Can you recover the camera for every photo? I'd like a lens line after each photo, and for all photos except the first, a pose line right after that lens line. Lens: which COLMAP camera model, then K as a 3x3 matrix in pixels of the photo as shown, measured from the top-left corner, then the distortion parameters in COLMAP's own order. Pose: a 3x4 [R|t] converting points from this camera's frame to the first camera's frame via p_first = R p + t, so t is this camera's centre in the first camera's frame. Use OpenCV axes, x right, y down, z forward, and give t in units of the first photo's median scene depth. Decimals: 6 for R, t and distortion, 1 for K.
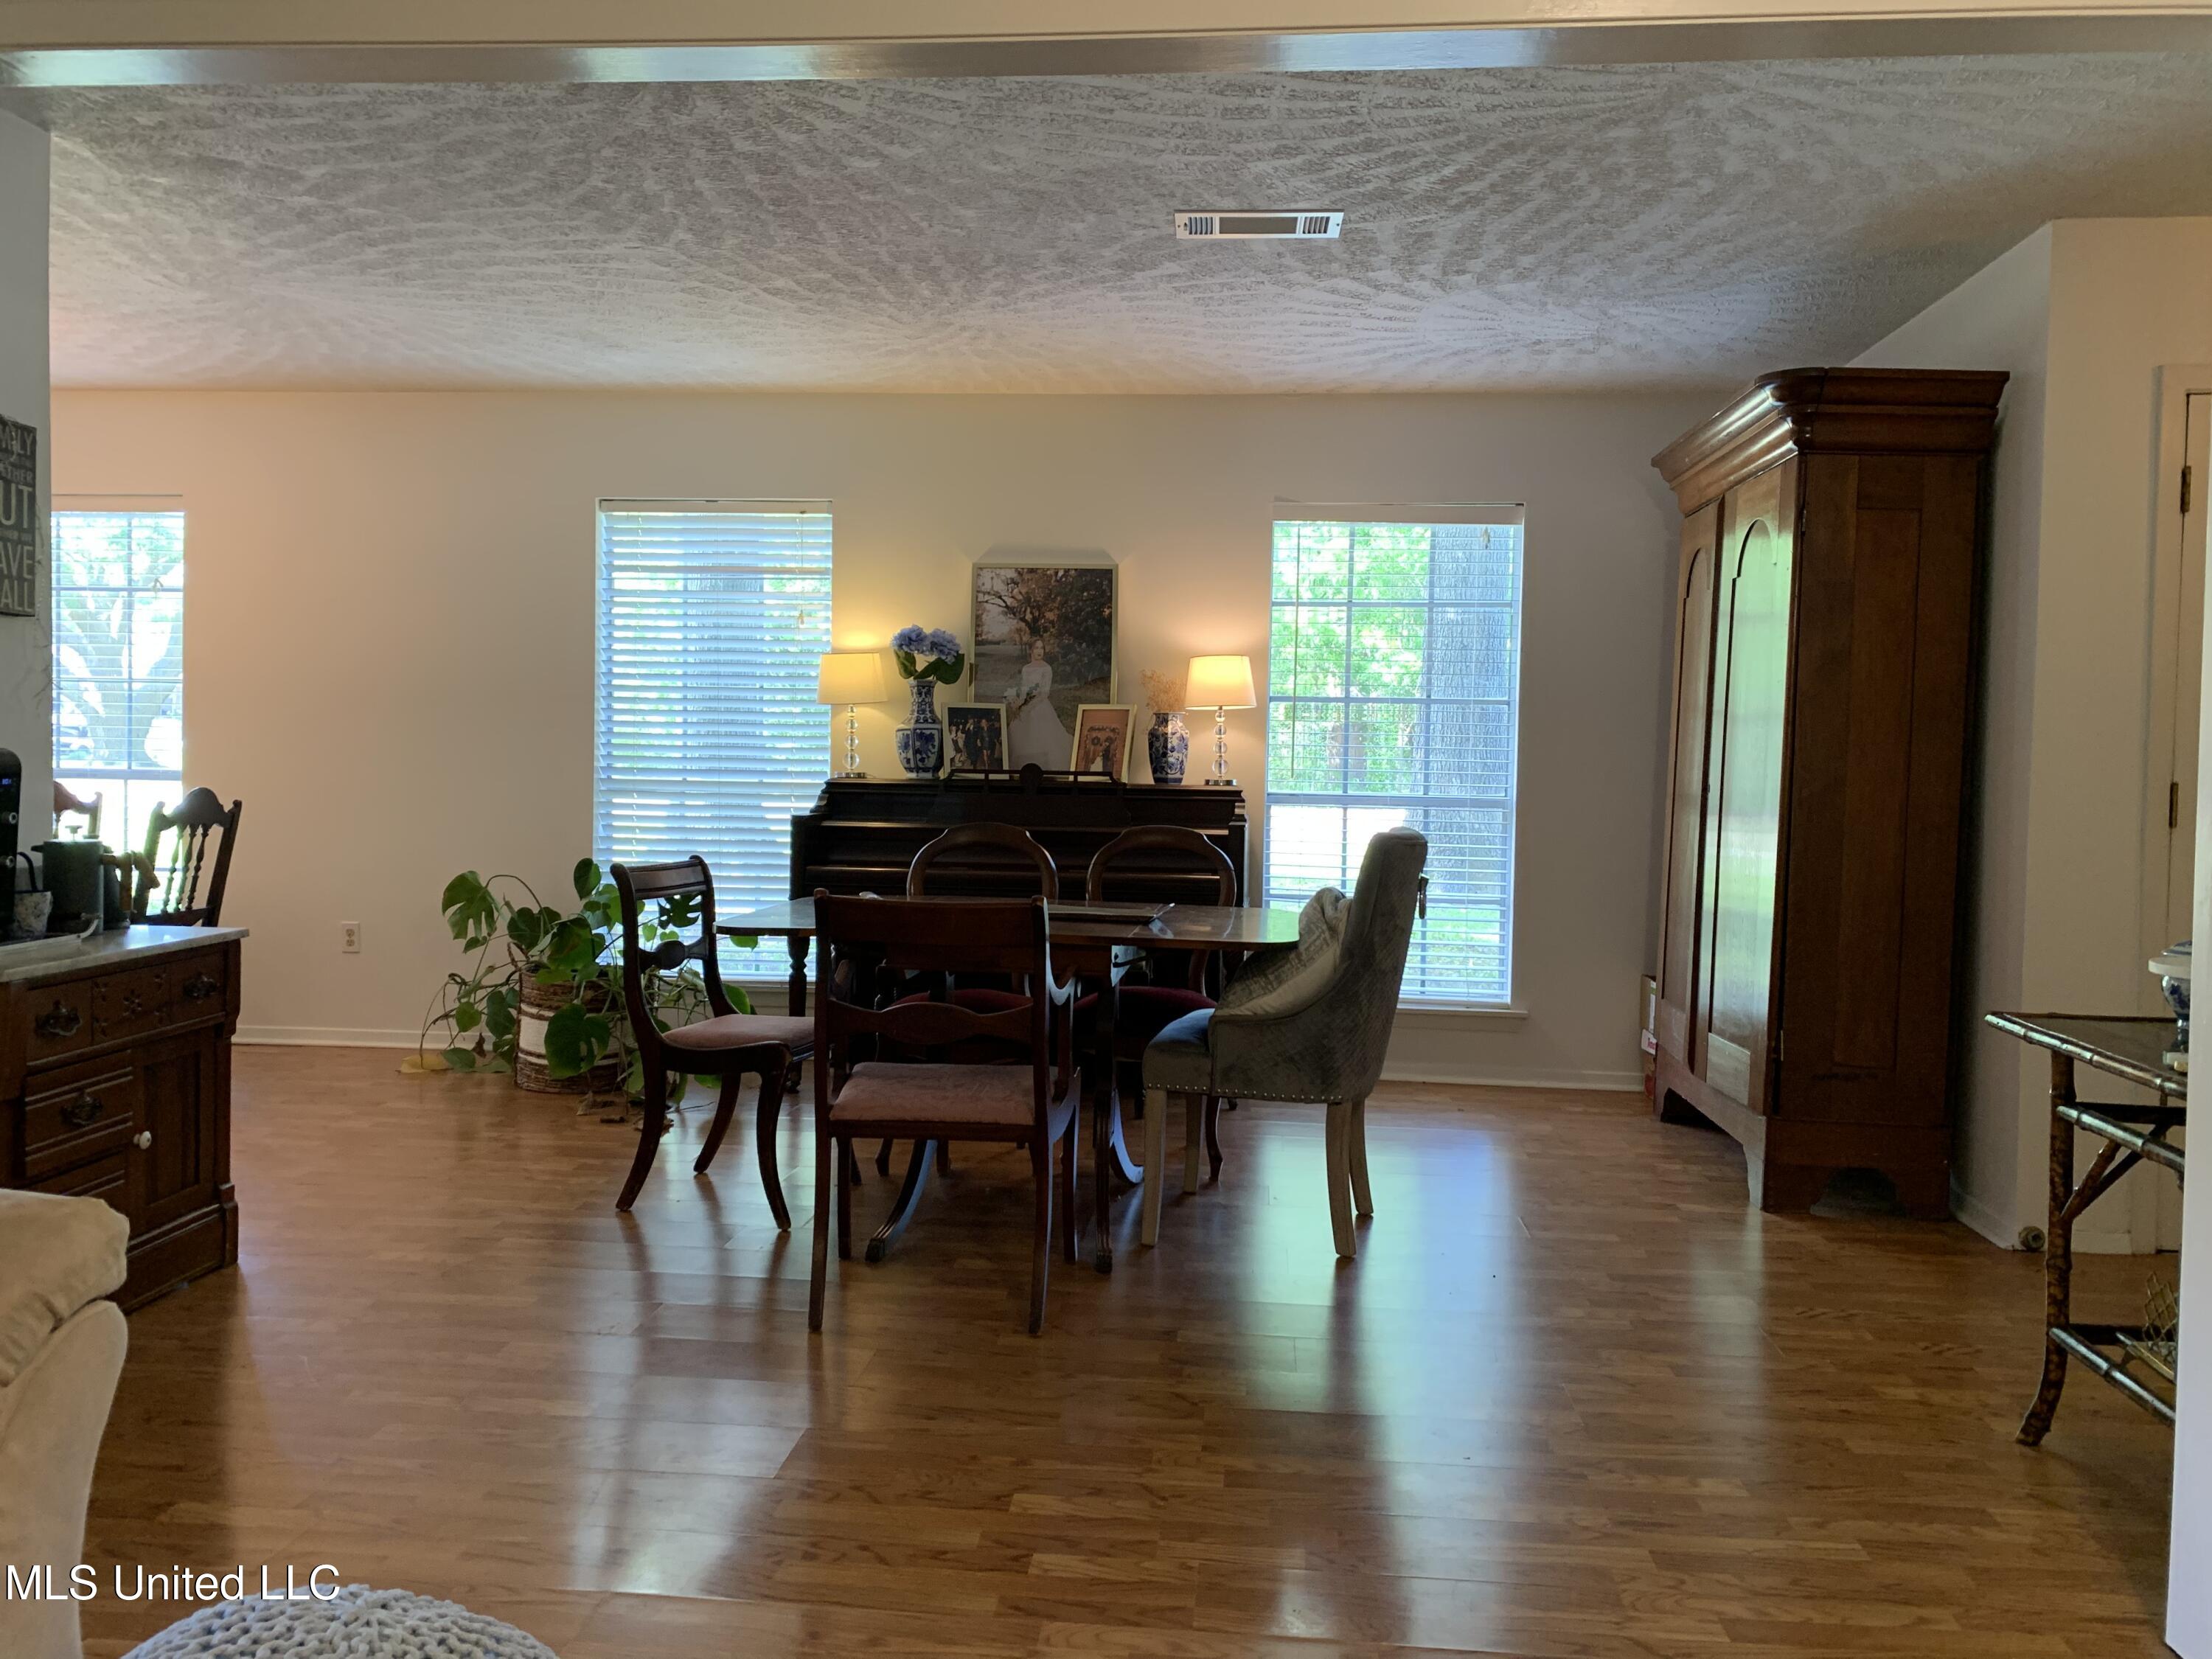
lens RADIAL K [[1683.2, 0, 1108.5], [0, 1683.2, 826.8], [0, 0, 1]] dist [0.028799, -0.000210]
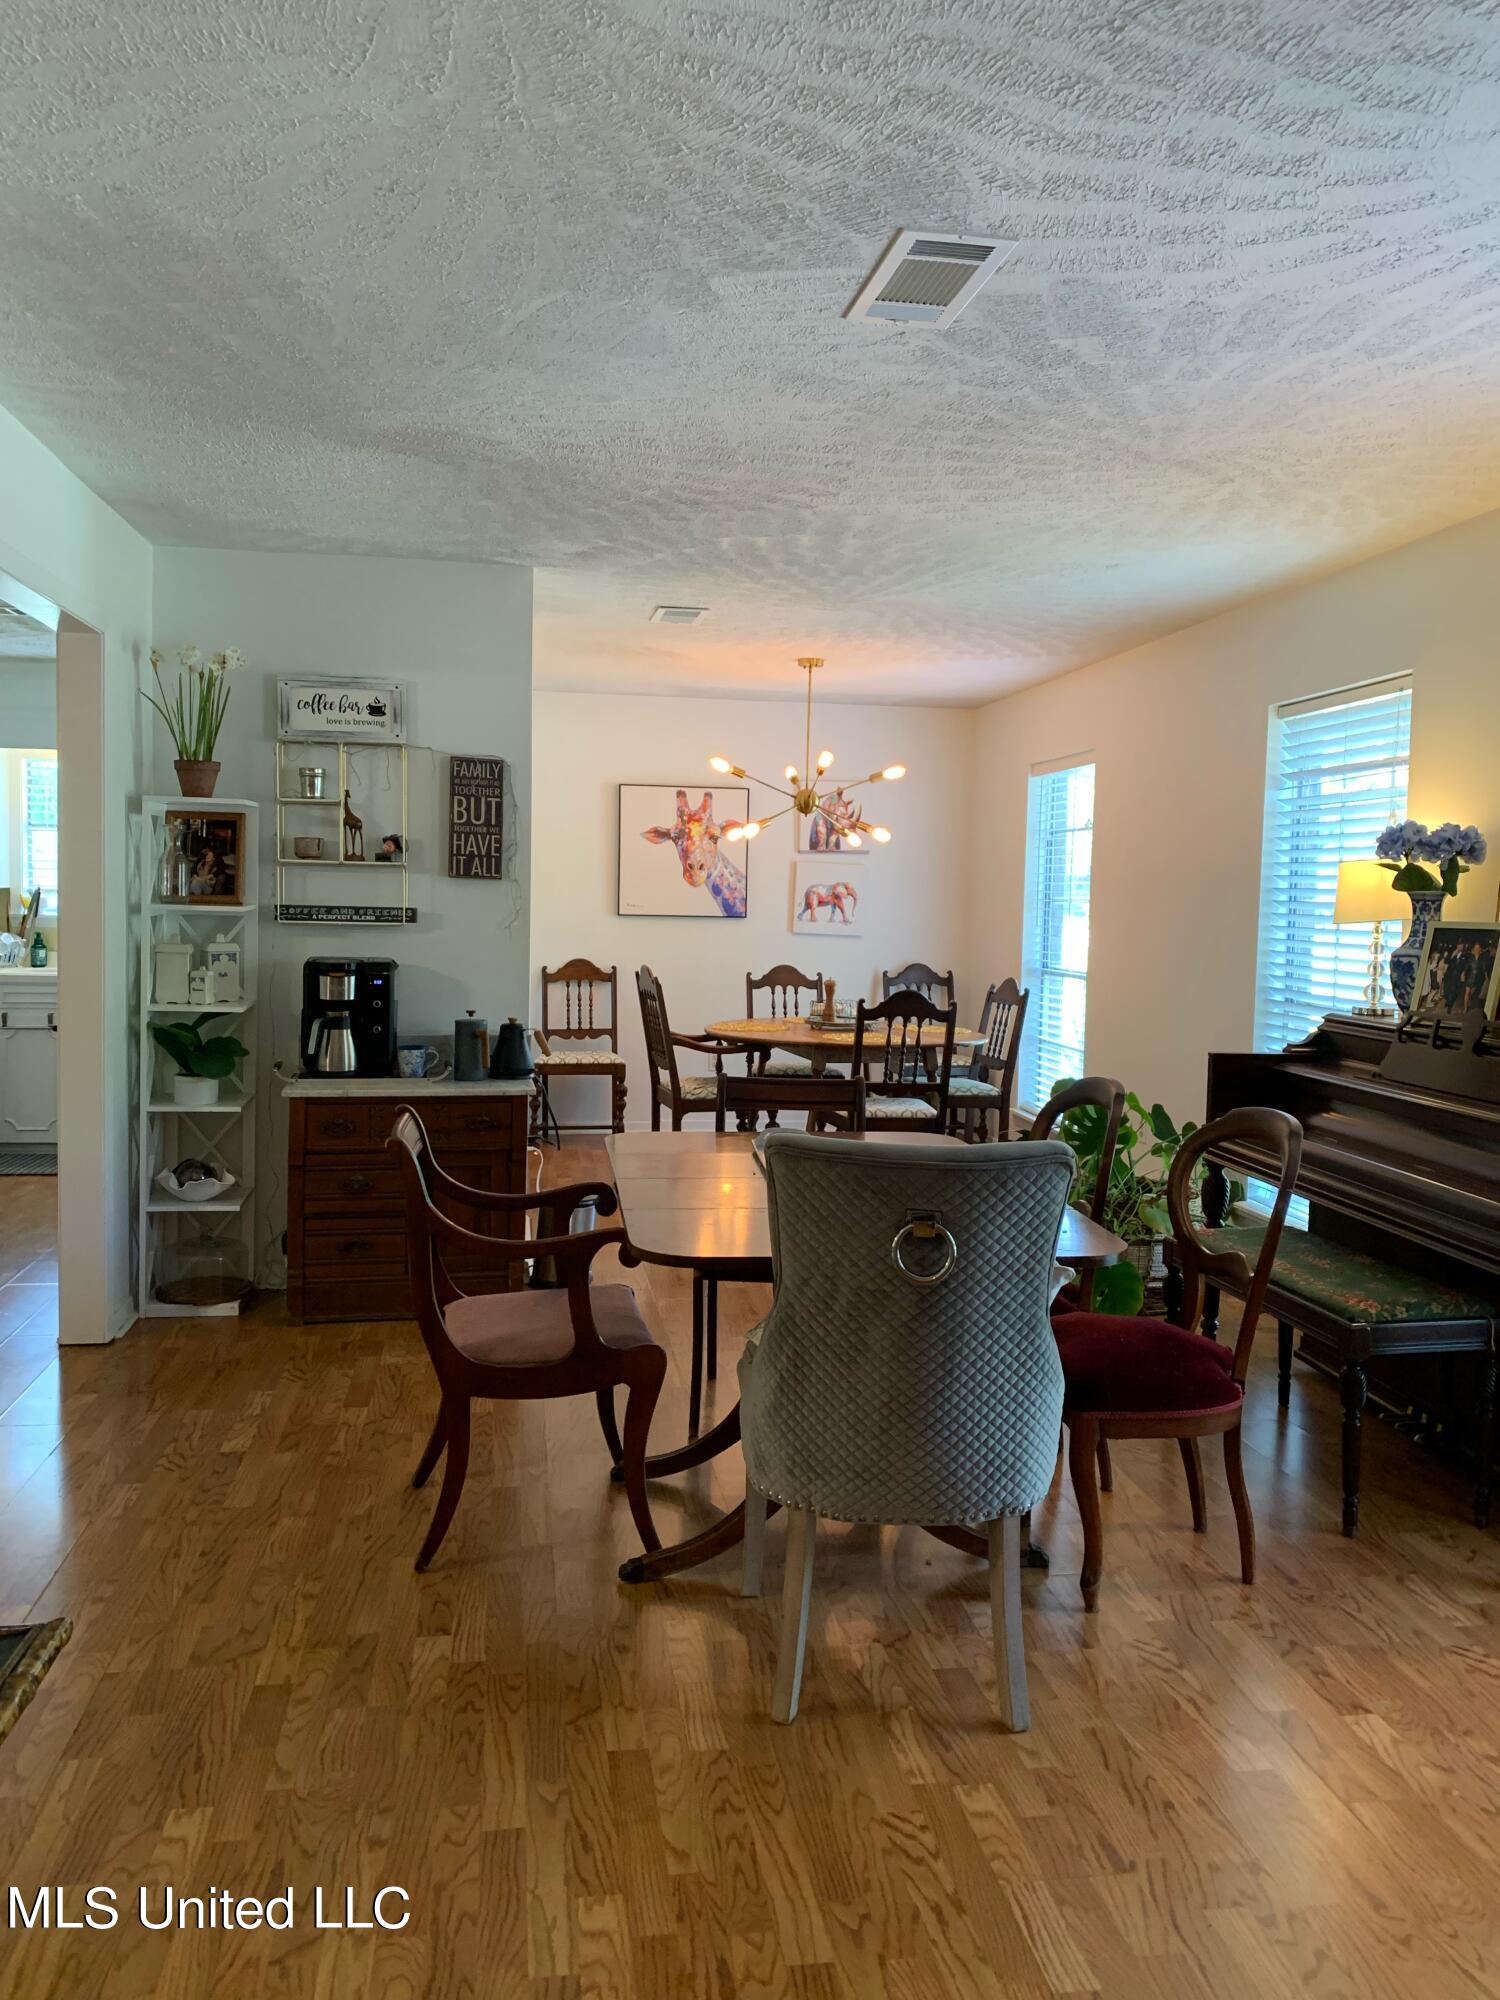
lens RADIAL K [[1521.9, 0, 751.1], [0, 1521.9, 998.3], [0, 0, 1]] dist [0.028799, -0.000210]
pose [[0.253870, 0.051109, -0.965887, 0.653198], [-0.055570, 0.997724, 0.038188, -0.064496], [0.965641, 0.043980, 0.256133, 0.702072]]
